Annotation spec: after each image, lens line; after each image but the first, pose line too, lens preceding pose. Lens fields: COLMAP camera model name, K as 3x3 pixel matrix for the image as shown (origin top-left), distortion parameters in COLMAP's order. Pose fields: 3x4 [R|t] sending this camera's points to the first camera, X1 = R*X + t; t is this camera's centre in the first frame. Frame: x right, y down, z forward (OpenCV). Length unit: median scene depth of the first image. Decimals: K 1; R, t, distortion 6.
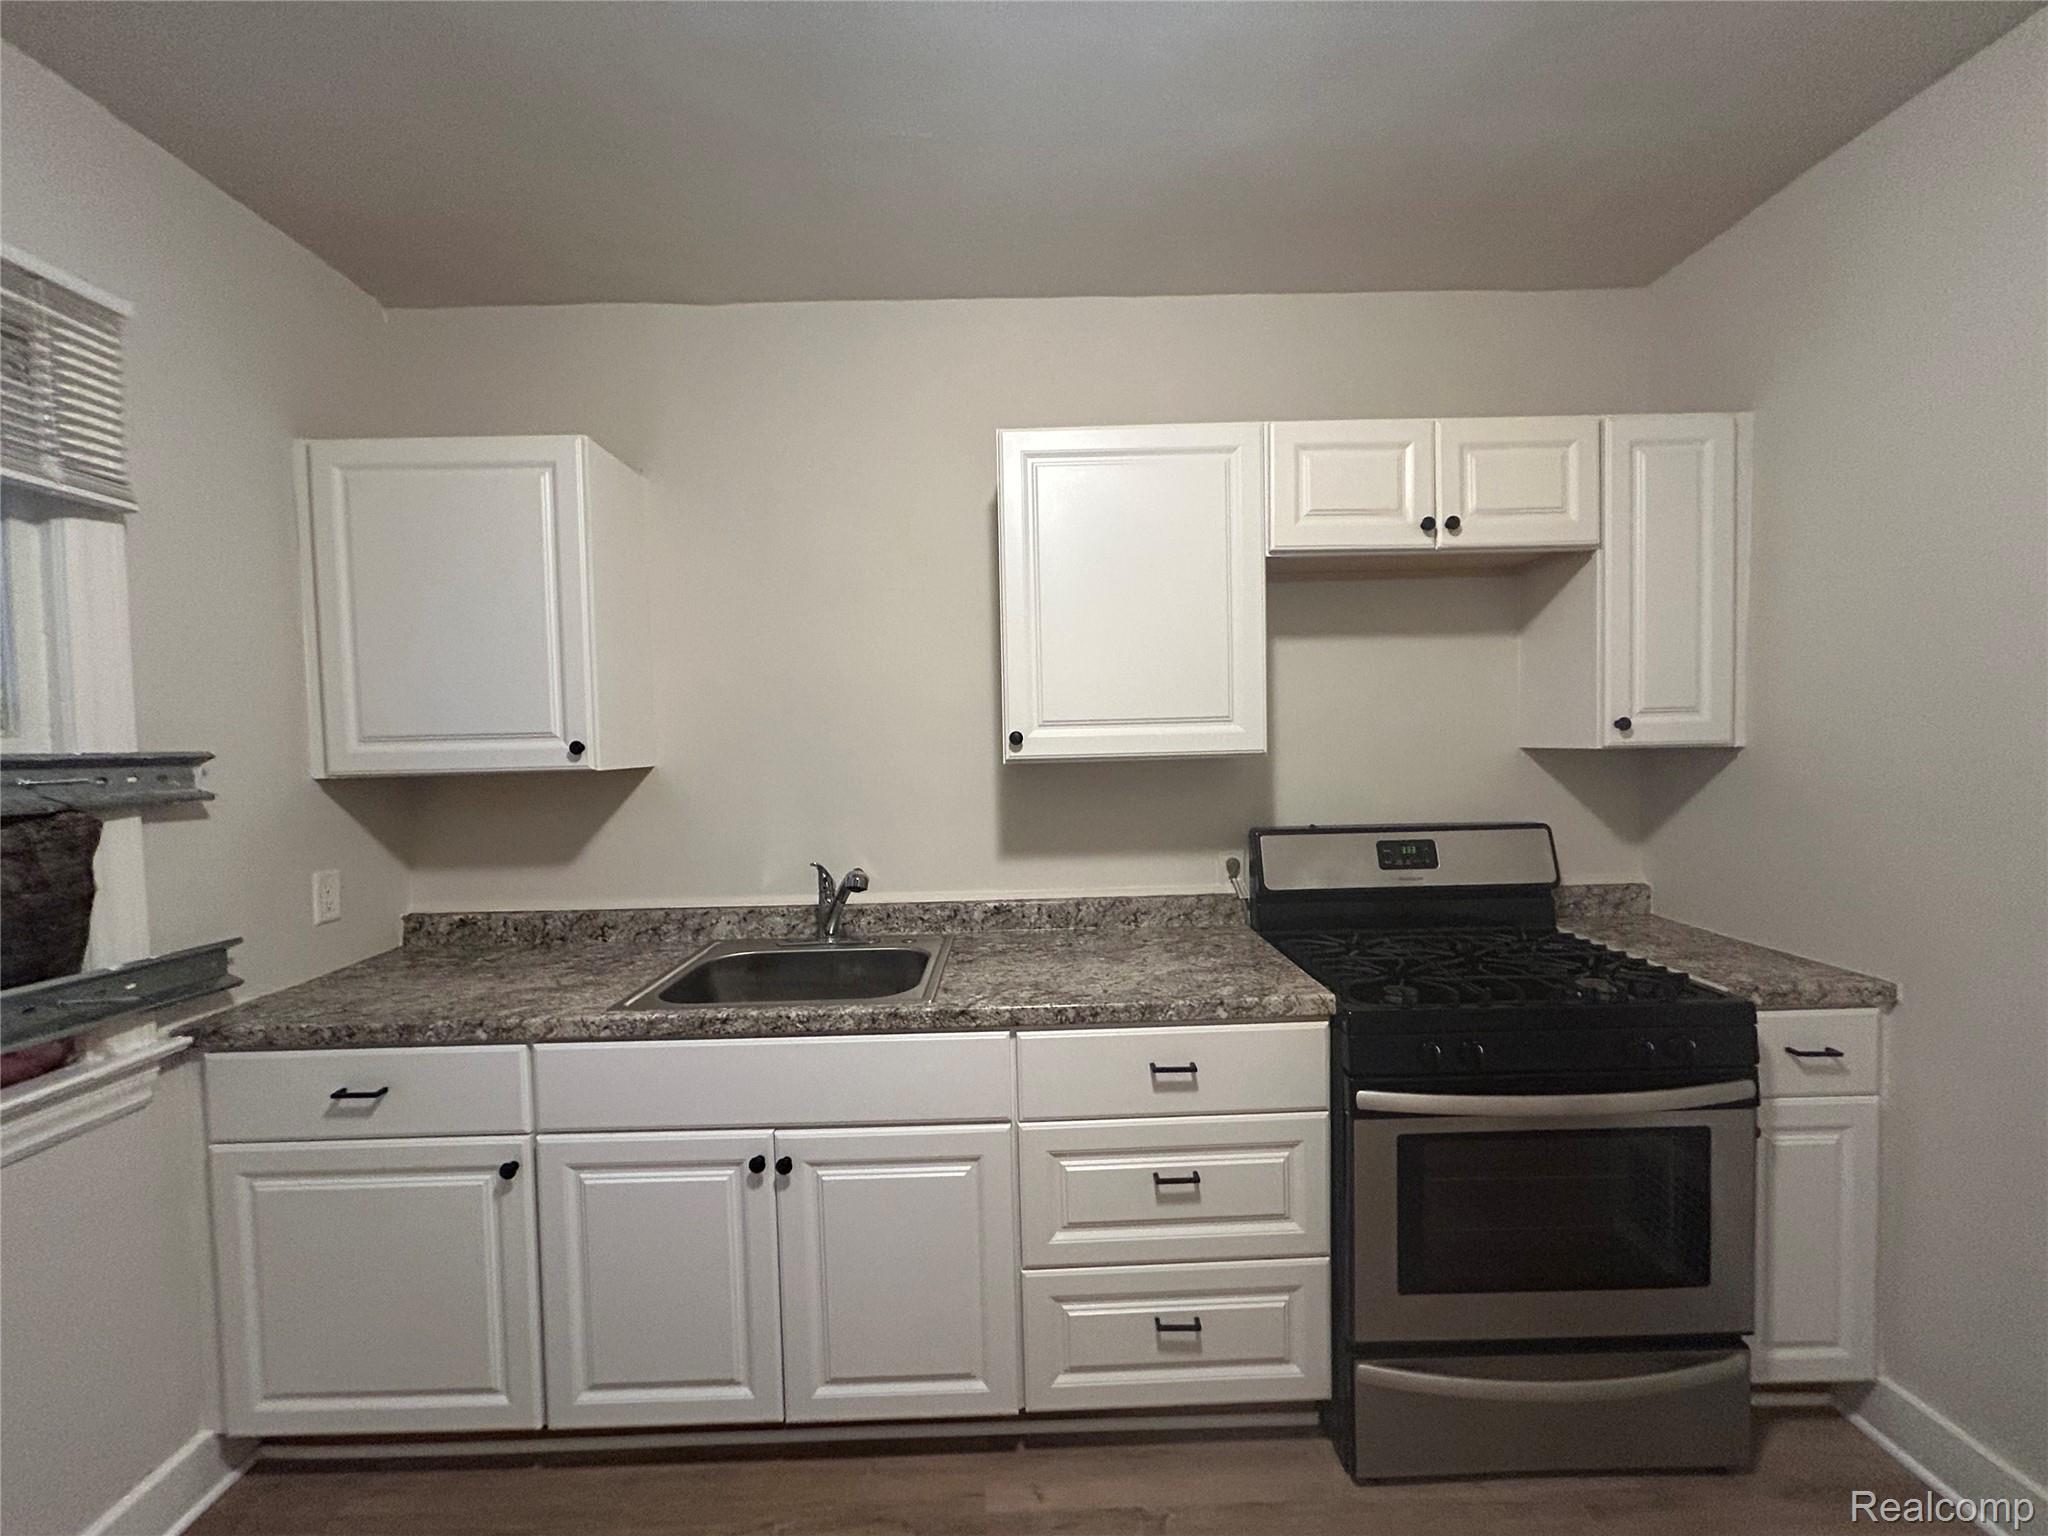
lens RADIAL K [[812.7, 0, 1024.0], [0, 812.7, 768.0], [0, 0, 1]] dist [-0.003056, 0.000857]
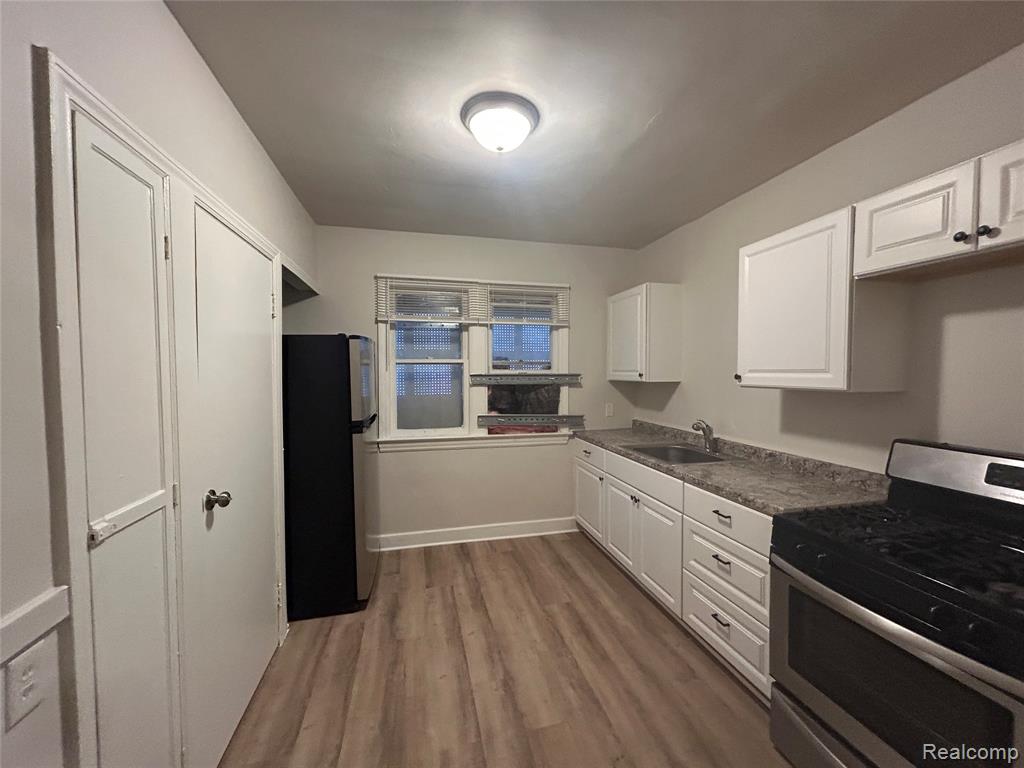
lens RADIAL K [[410.6, 0, 513.3], [0, 410.6, 383.8], [0, 0, 1]] dist [-0.001197, 0.000133]
pose [[0.222731, 0.054370, -0.973363, 1.183658], [-0.036256, 0.998215, 0.047462, -0.057663], [0.974206, 0.024719, 0.224304, 0.095845]]
